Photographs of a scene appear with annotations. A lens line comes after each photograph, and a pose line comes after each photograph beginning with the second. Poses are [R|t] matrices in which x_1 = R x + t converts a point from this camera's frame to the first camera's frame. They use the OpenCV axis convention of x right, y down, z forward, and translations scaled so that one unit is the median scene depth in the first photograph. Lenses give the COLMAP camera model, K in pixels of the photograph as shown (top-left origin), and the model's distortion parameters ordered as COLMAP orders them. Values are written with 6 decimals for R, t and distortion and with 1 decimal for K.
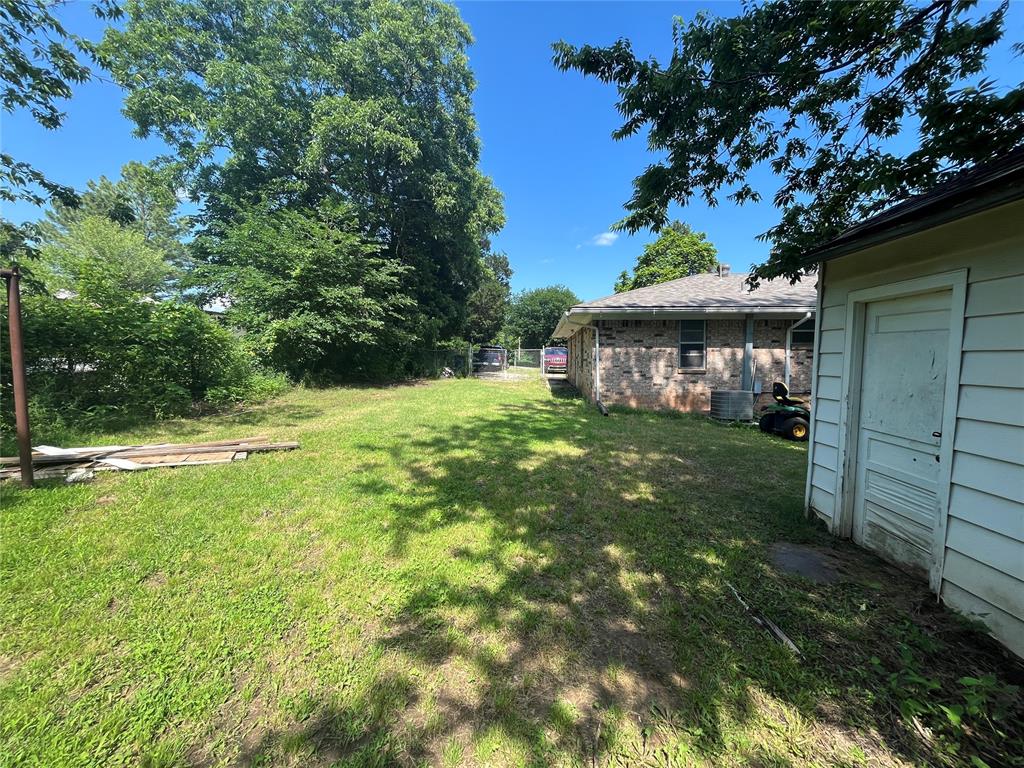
lens RADIAL K [[412.0, 0, 512.0], [0, 412.0, 384.0], [0, 0, 1]] dist [0.000177, 0.000030]
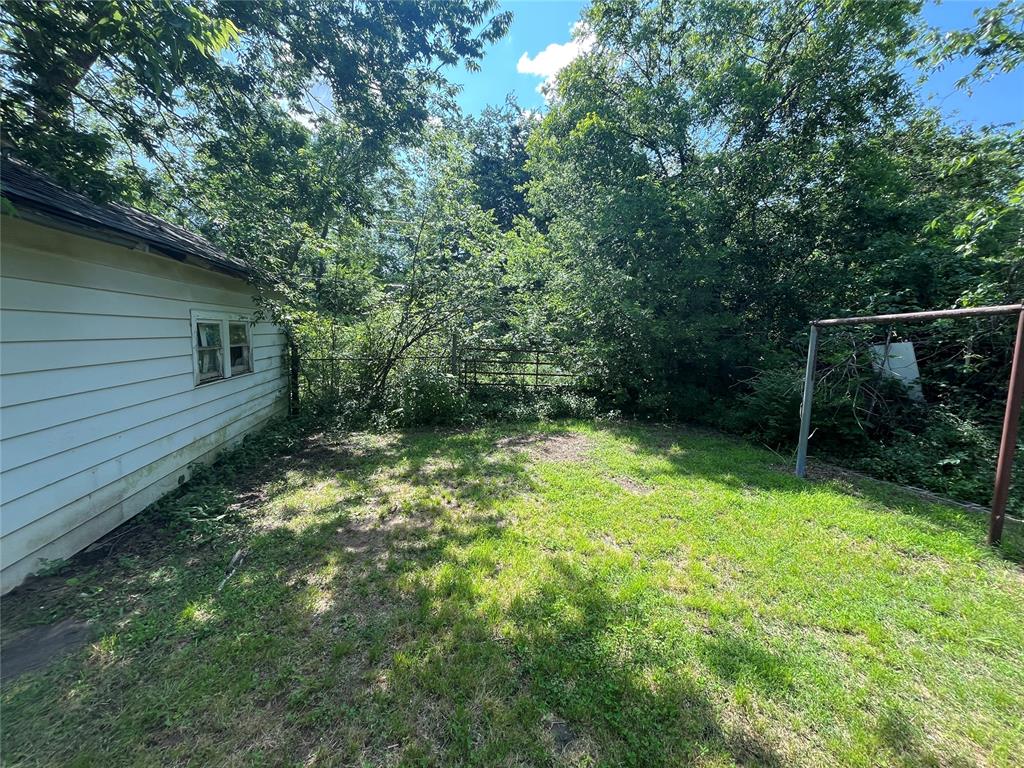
lens RADIAL K [[412.0, 0, 512.0], [0, 412.0, 384.0], [0, 0, 1]] dist [0.000177, 0.000030]
pose [[-0.961651, -0.022588, -0.273345, 0.123639], [-0.076834, 0.978886, 0.189418, -0.226621], [0.263295, 0.203156, -0.943082, 1.921877]]
